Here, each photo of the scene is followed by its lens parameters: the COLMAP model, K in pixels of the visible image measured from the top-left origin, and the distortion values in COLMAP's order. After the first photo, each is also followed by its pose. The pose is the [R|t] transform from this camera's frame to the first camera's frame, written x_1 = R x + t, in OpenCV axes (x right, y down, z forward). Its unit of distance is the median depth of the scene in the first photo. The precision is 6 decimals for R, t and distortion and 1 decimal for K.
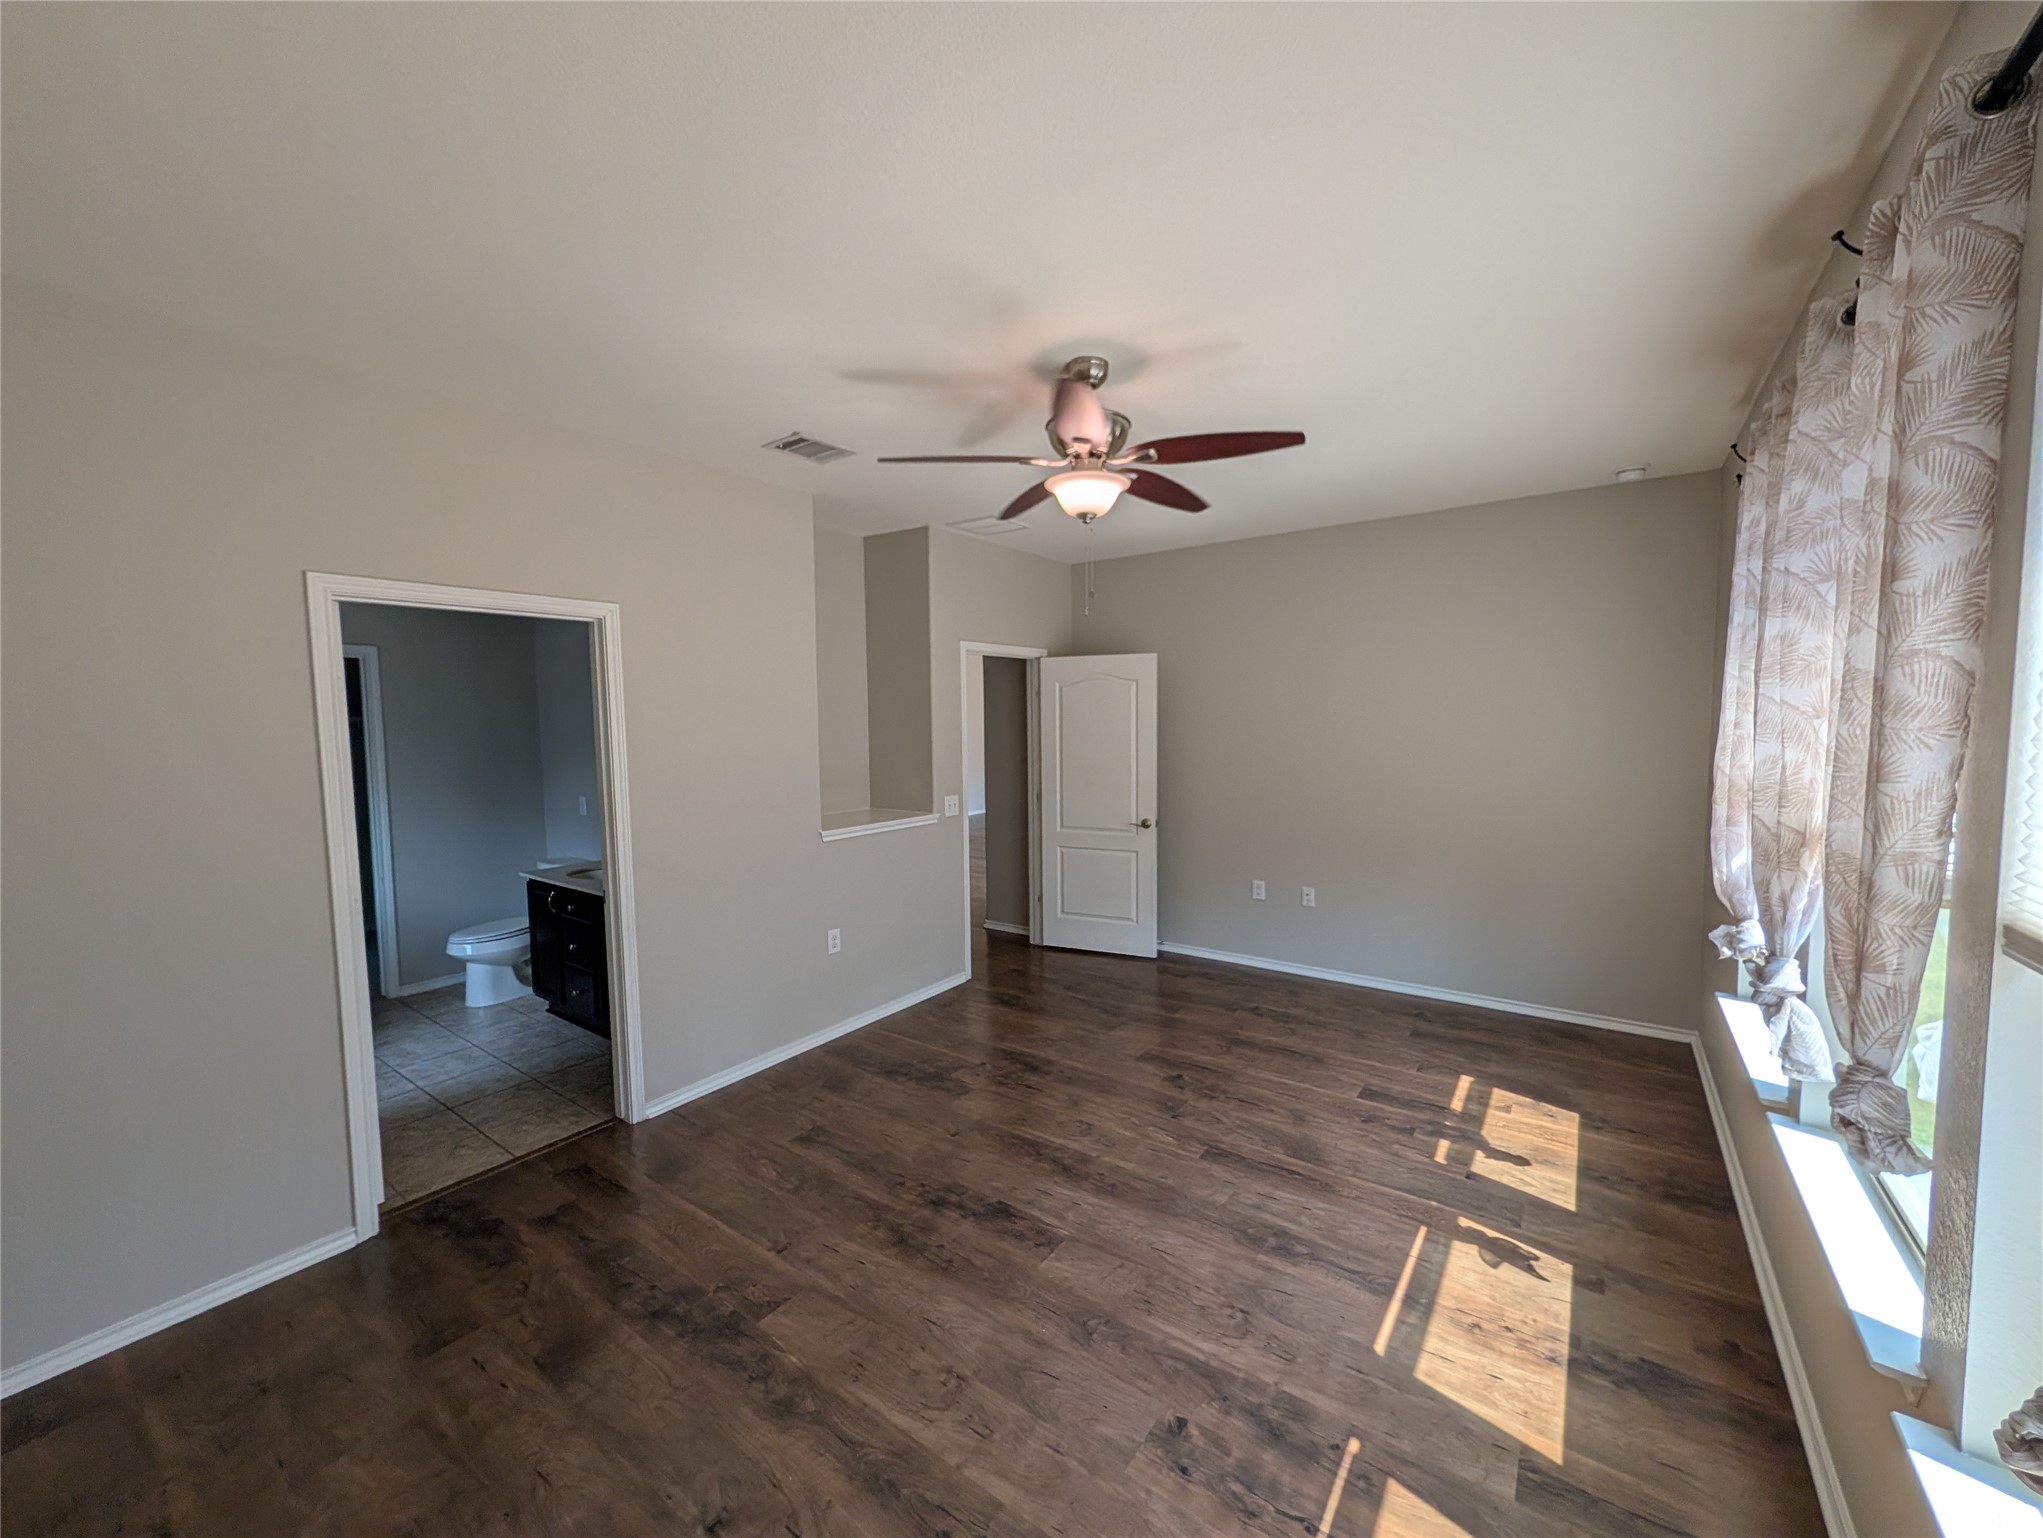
lens RADIAL K [[788.1, 0, 1025.3], [0, 788.1, 768.6], [0, 0, 1]] dist [0.002153, -0.000214]
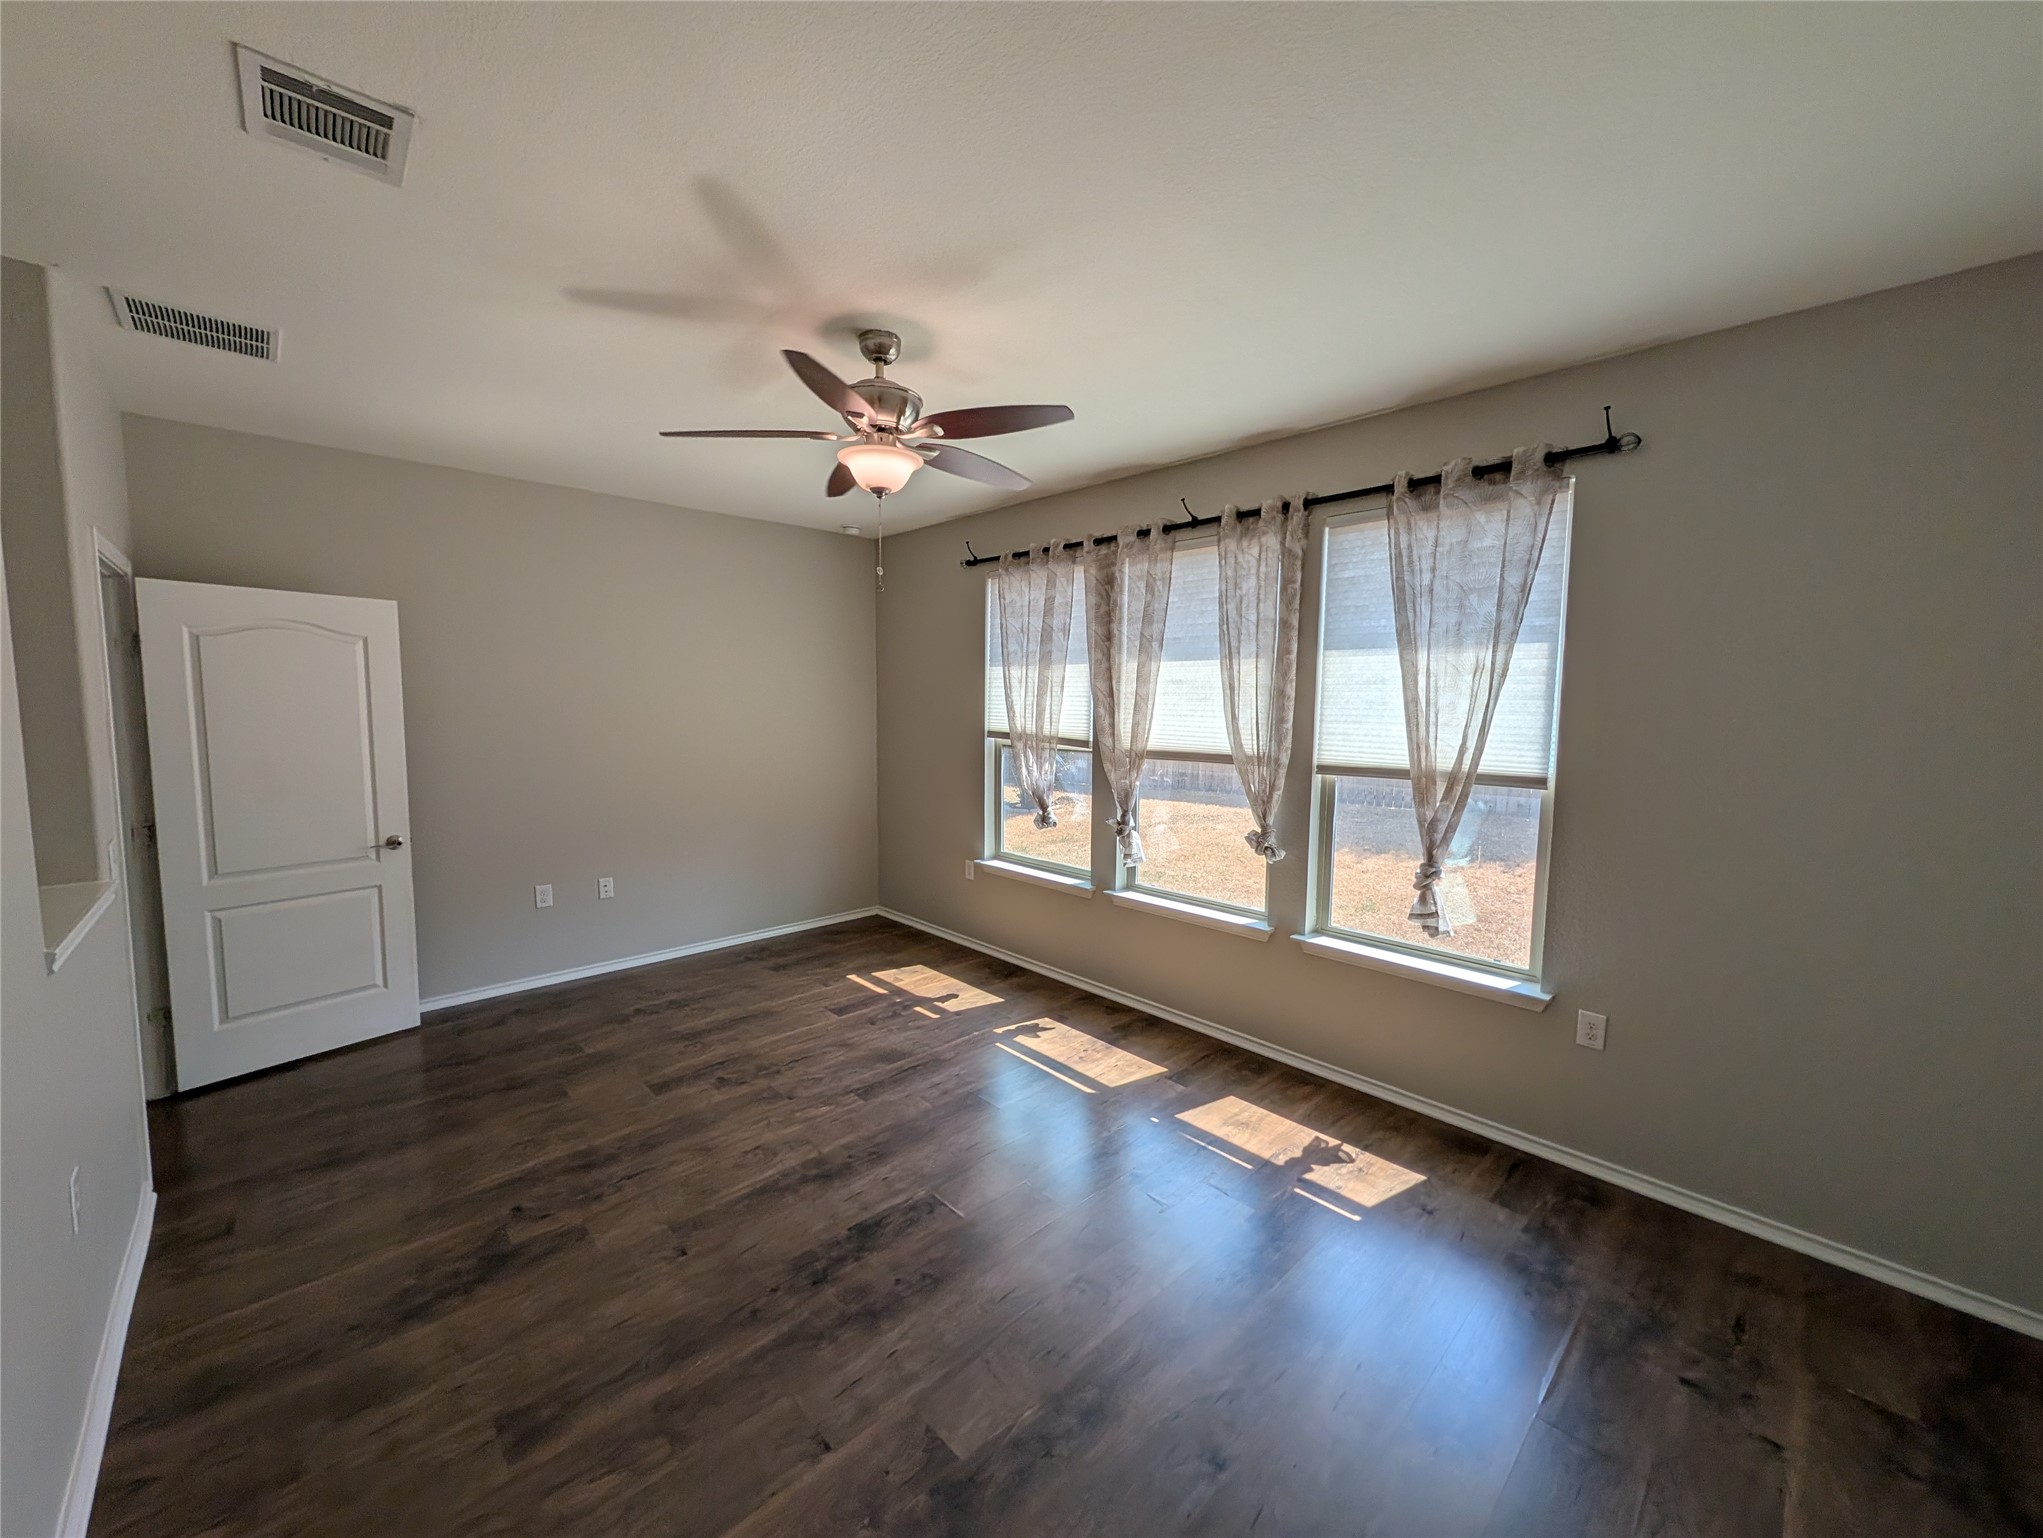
lens RADIAL K [[798.4, 0, 1015.0], [0, 798.4, 765.3], [0, 0, 1]] dist [0.000710, 0.000041]
pose [[0.180970, -0.067911, 0.981141, -0.706767], [0.052049, 0.996876, 0.059400, -0.020074], [-0.982110, 0.040318, 0.183940, 0.513730]]
